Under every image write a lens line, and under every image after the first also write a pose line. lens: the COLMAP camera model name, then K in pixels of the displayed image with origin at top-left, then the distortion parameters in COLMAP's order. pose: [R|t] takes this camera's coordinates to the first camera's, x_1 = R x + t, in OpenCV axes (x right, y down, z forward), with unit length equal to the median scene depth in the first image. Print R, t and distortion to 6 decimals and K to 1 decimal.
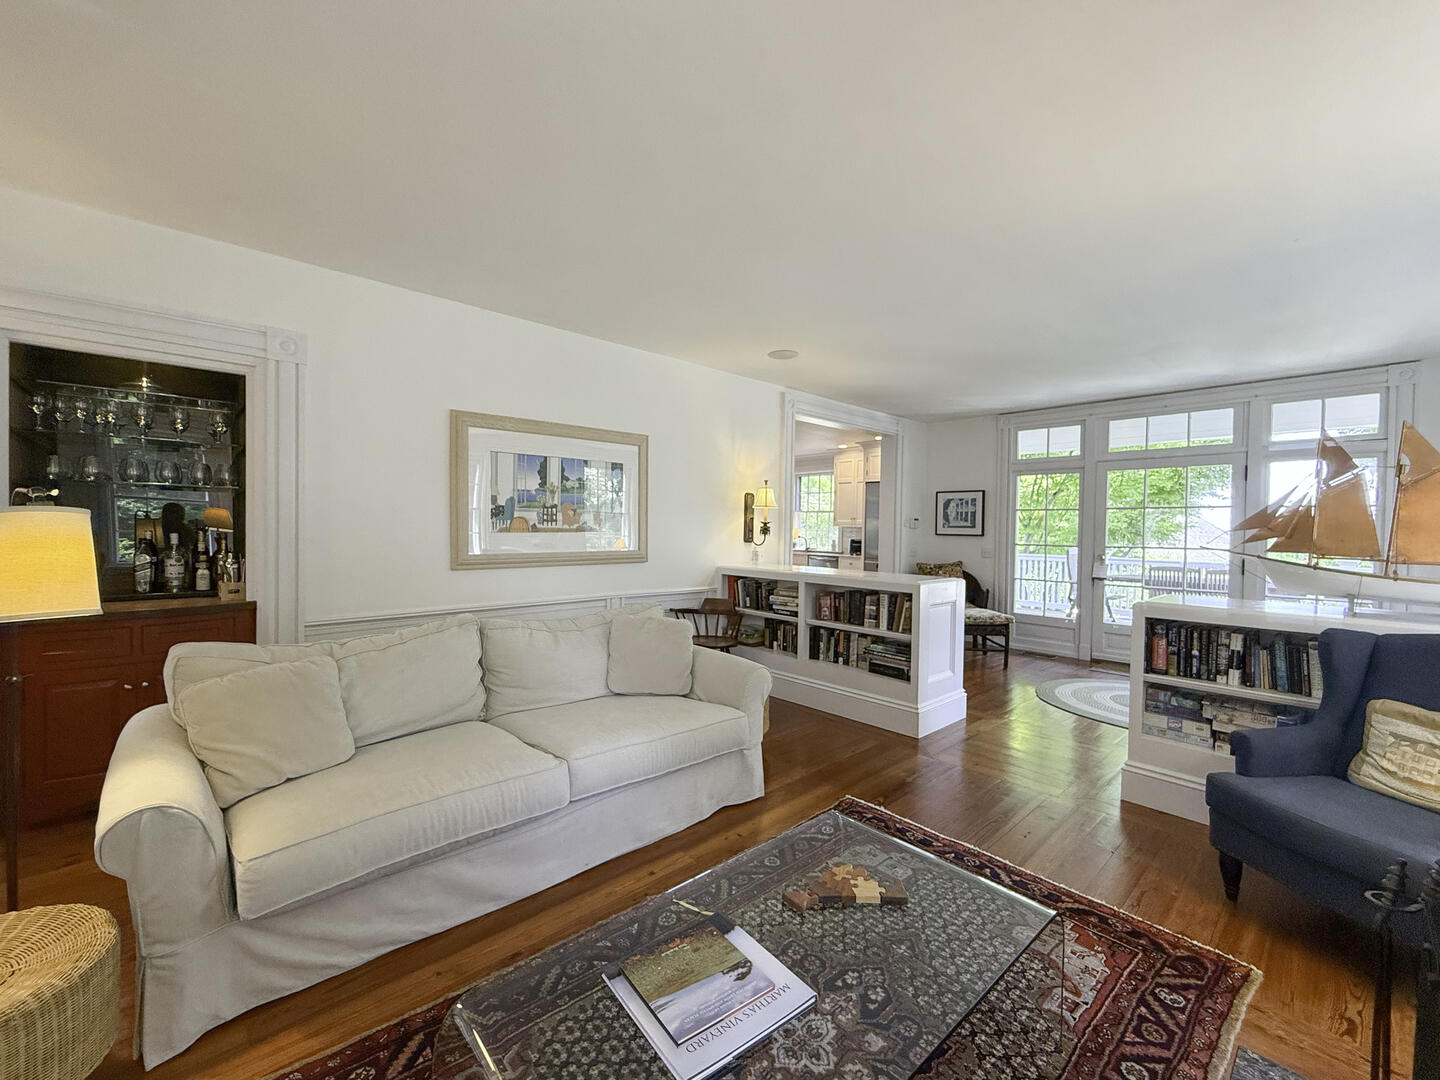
lens RADIAL K [[580.3, 0, 726.2], [0, 580.3, 539.1], [0, 0, 1]] dist [-0.001654, -0.000179]
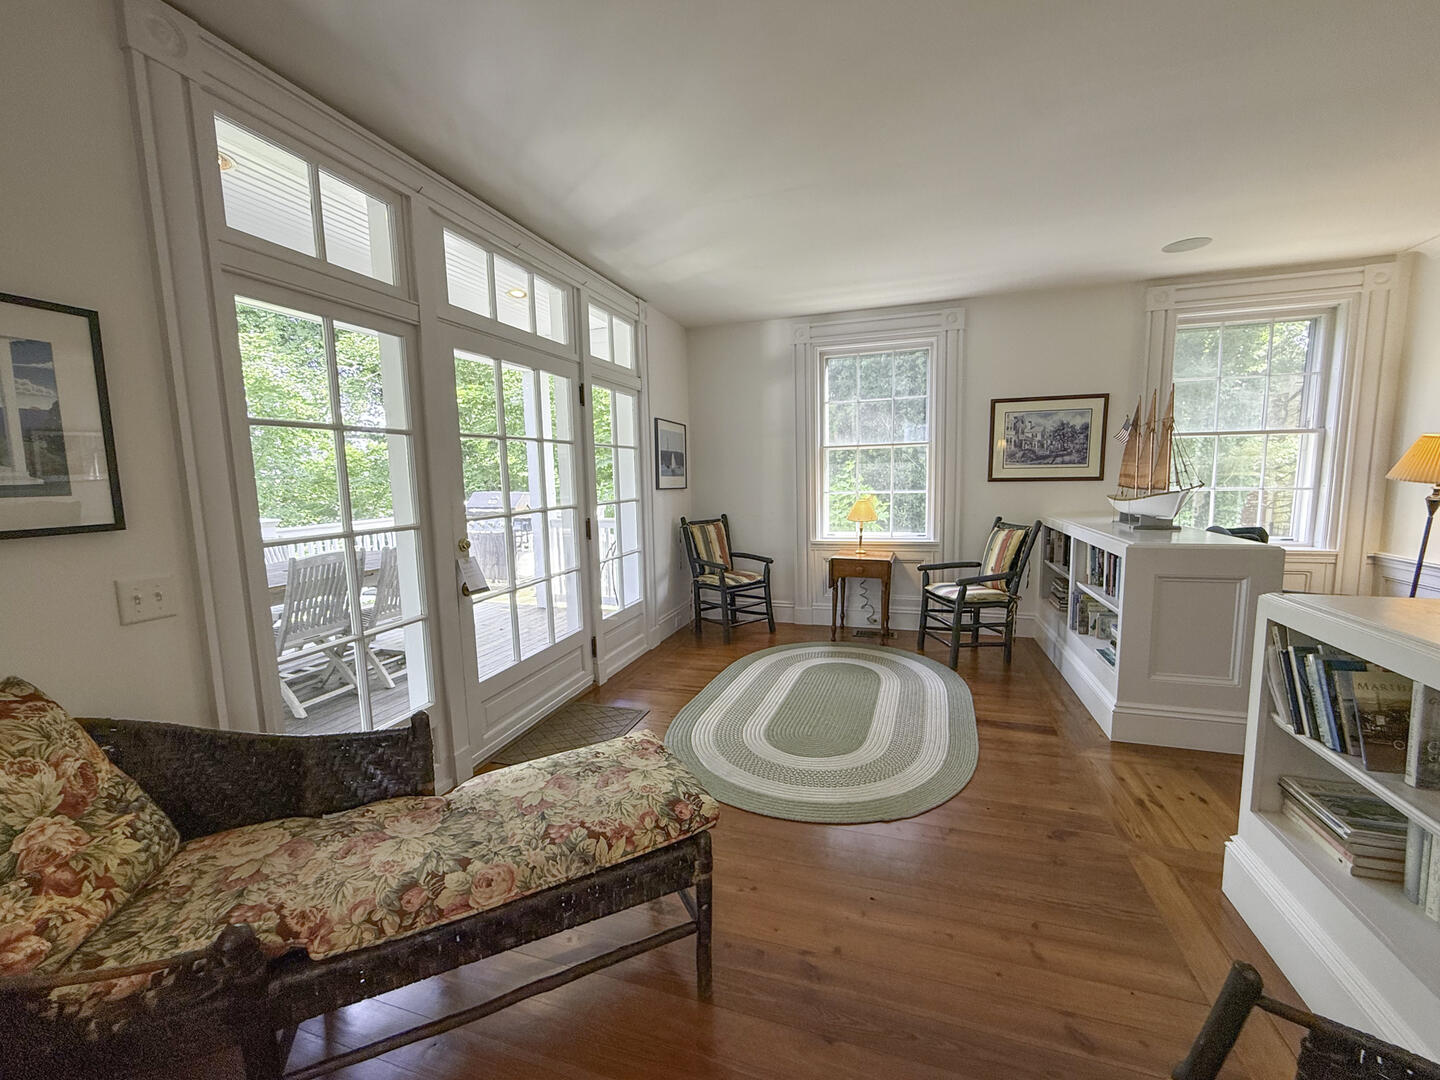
lens RADIAL K [[580.3, 0, 726.2], [0, 580.3, 539.1], [0, 0, 1]] dist [-0.001654, -0.000179]
pose [[-0.501470, -0.105751, 0.858688, 0.158417], [0.026738, 0.990133, 0.137554, -0.028262], [-0.864762, 0.091939, -0.493694, 1.018154]]
